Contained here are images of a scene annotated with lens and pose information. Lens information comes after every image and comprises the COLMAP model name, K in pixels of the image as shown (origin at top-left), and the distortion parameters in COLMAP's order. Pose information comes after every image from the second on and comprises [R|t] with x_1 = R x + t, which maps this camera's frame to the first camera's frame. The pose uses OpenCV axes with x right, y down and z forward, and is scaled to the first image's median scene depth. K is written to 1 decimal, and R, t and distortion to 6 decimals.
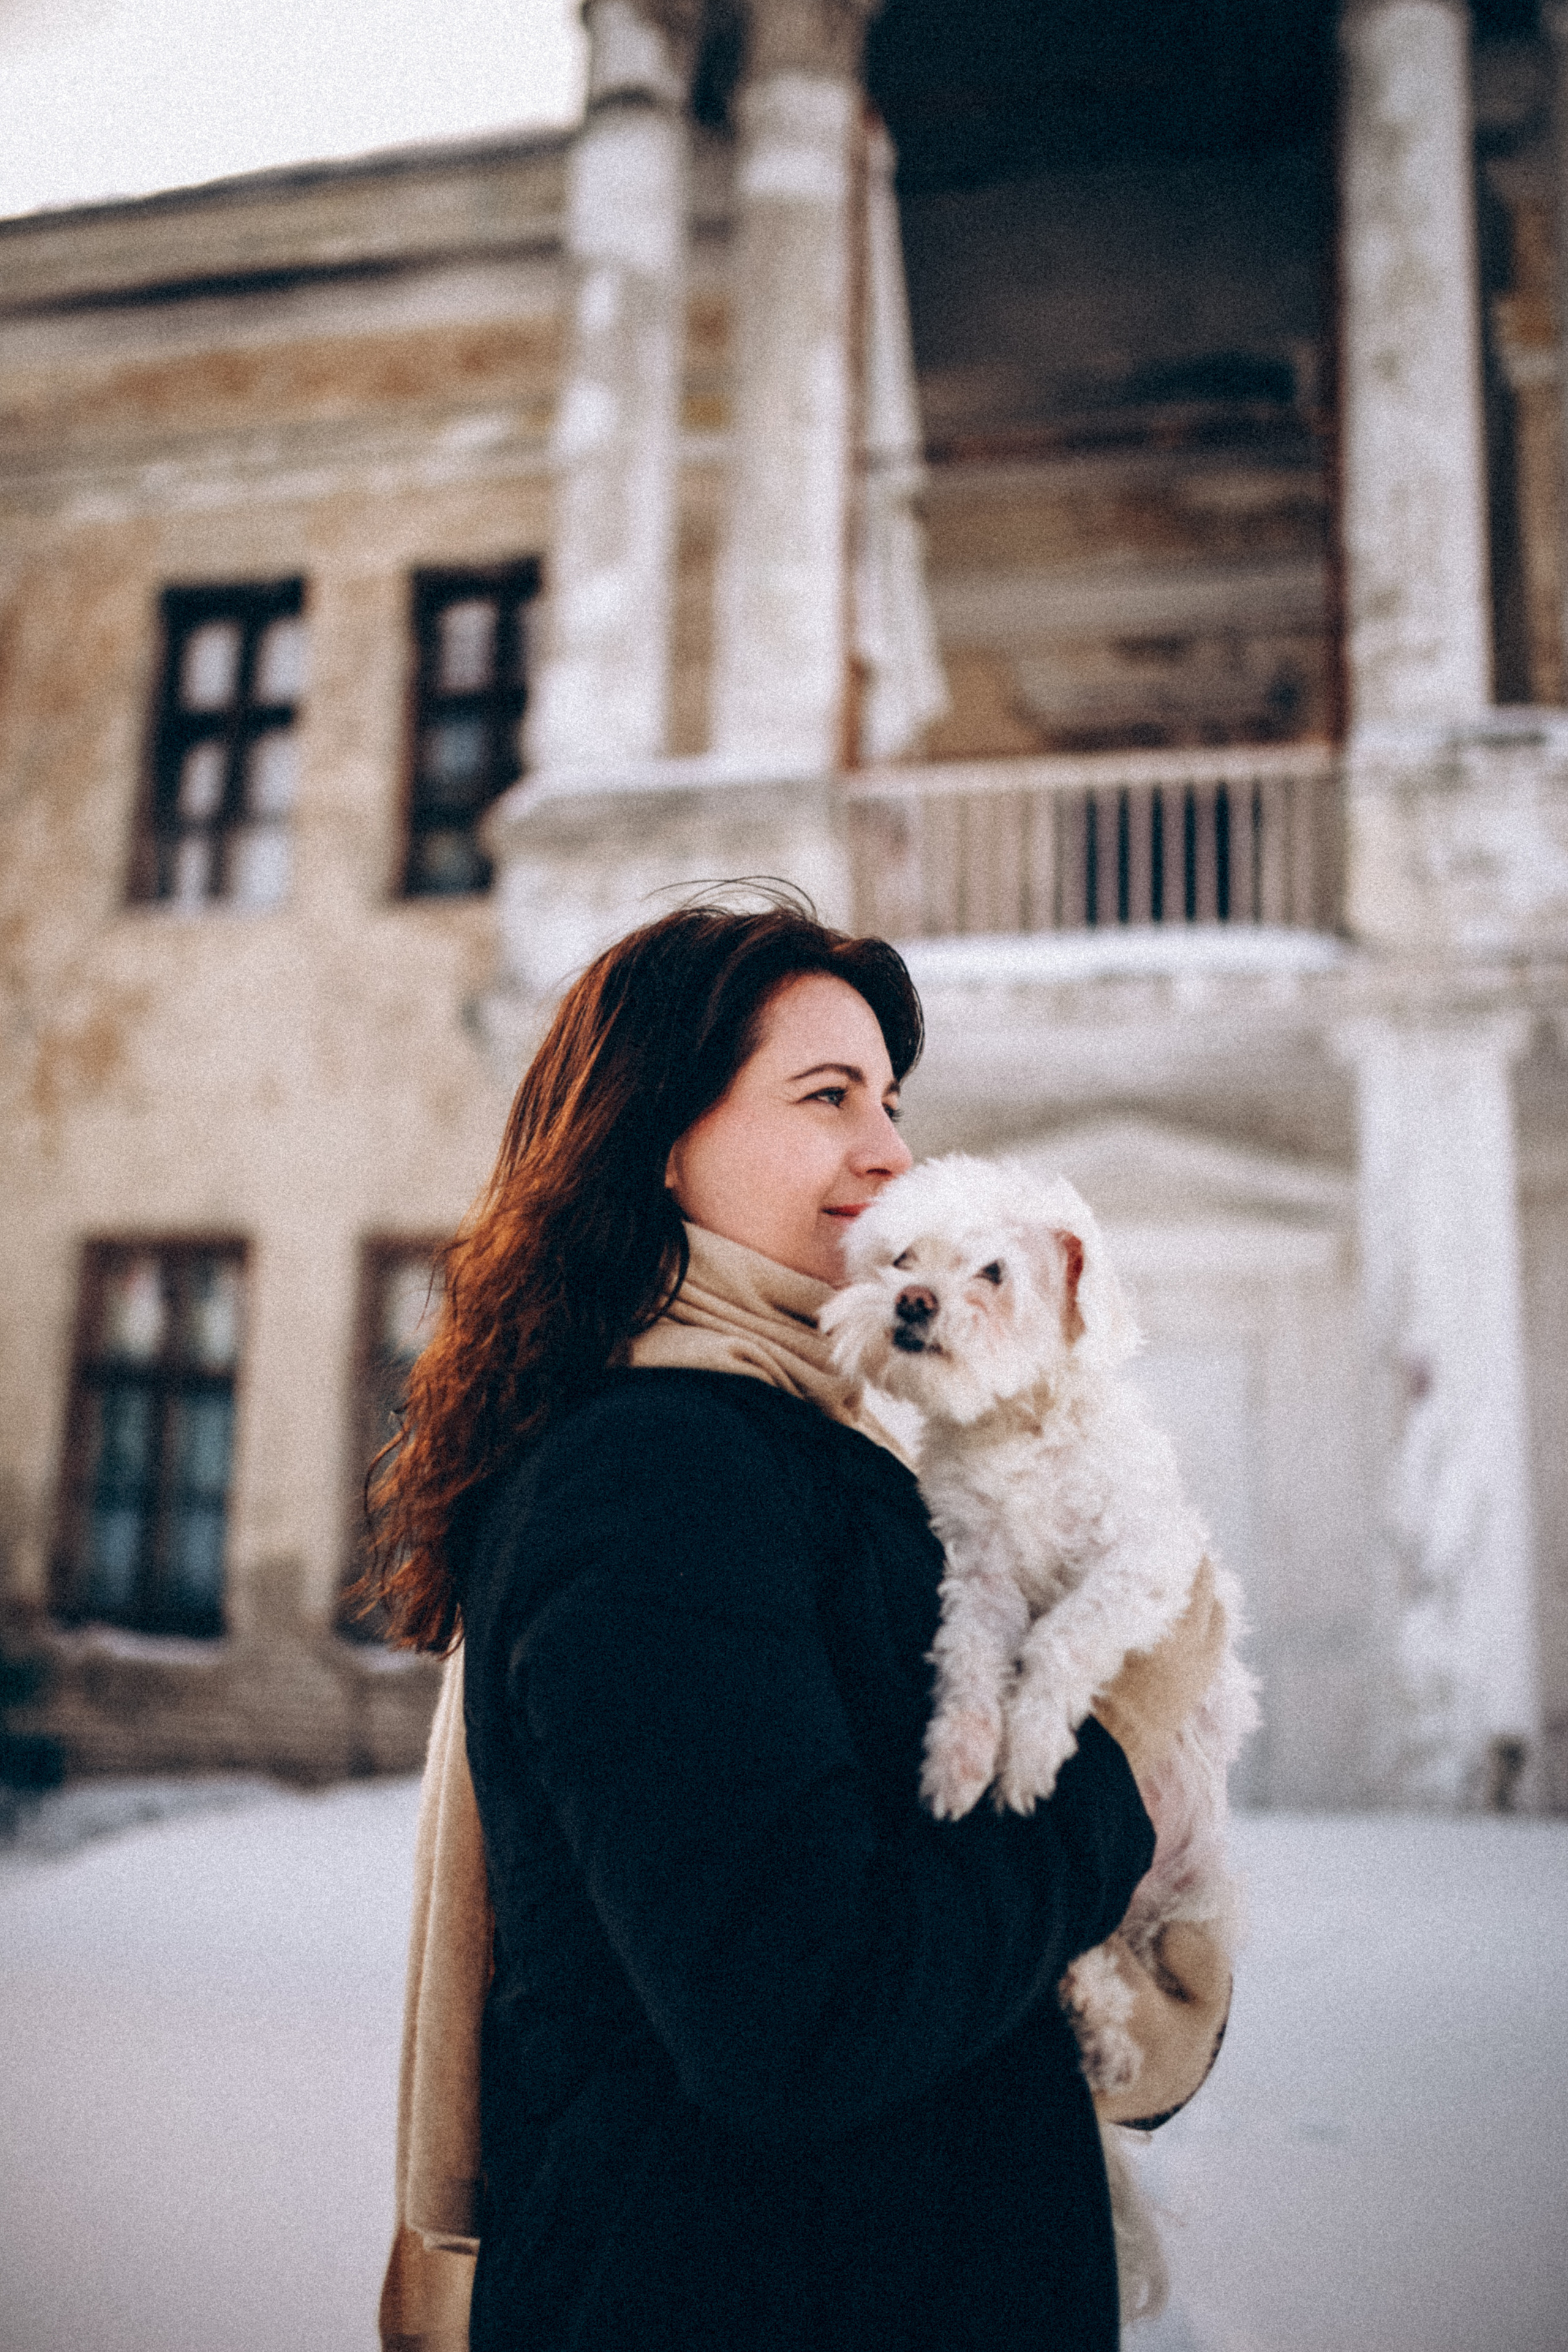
lens RADIAL K [[2273.6, 0, 765.8], [0, 2273.6, 1139.9], [0, 0, 1]] dist [-0.018609, 0.000000]
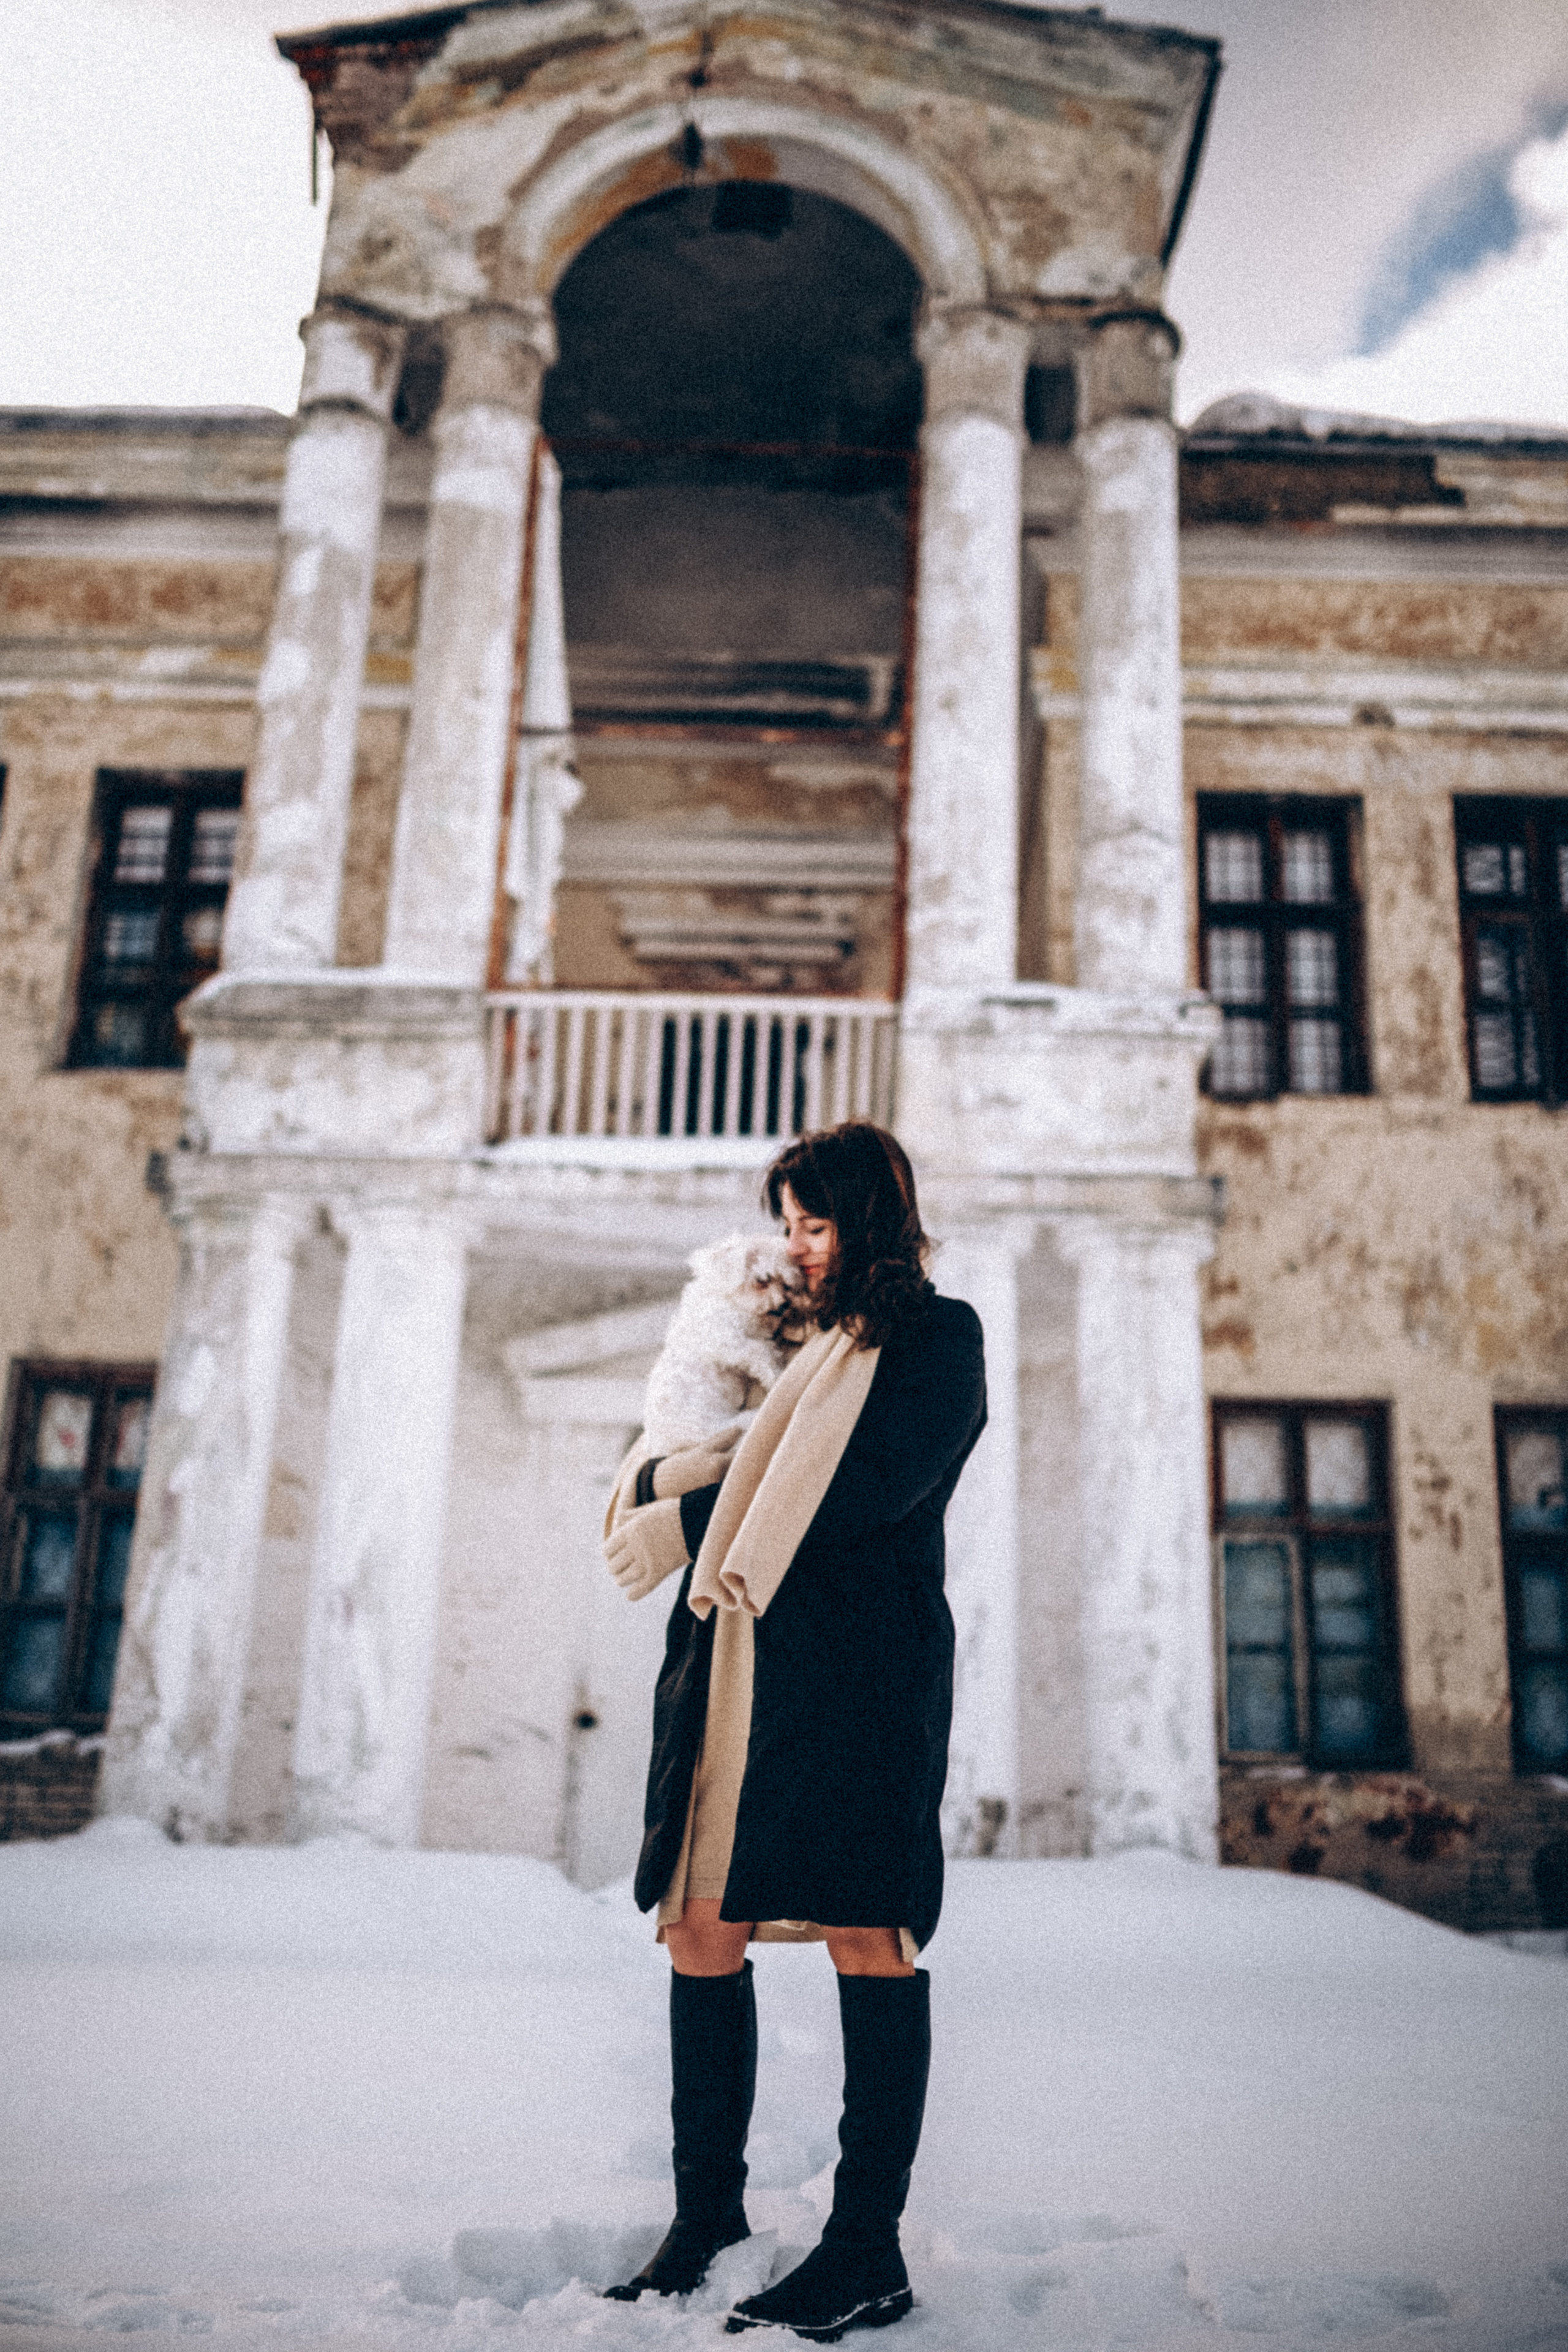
lens RADIAL K [[2273.6, 0, 778.8], [0, 2273.6, 1177.0], [0, 0, 1]] dist [-0.018609, 0.000000]
pose [[0.977519, 0.067577, 0.199723, -0.044287], [-0.052134, 0.995301, -0.081600, 0.023780], [-0.204299, 0.069353, 0.976449, -0.164777]]
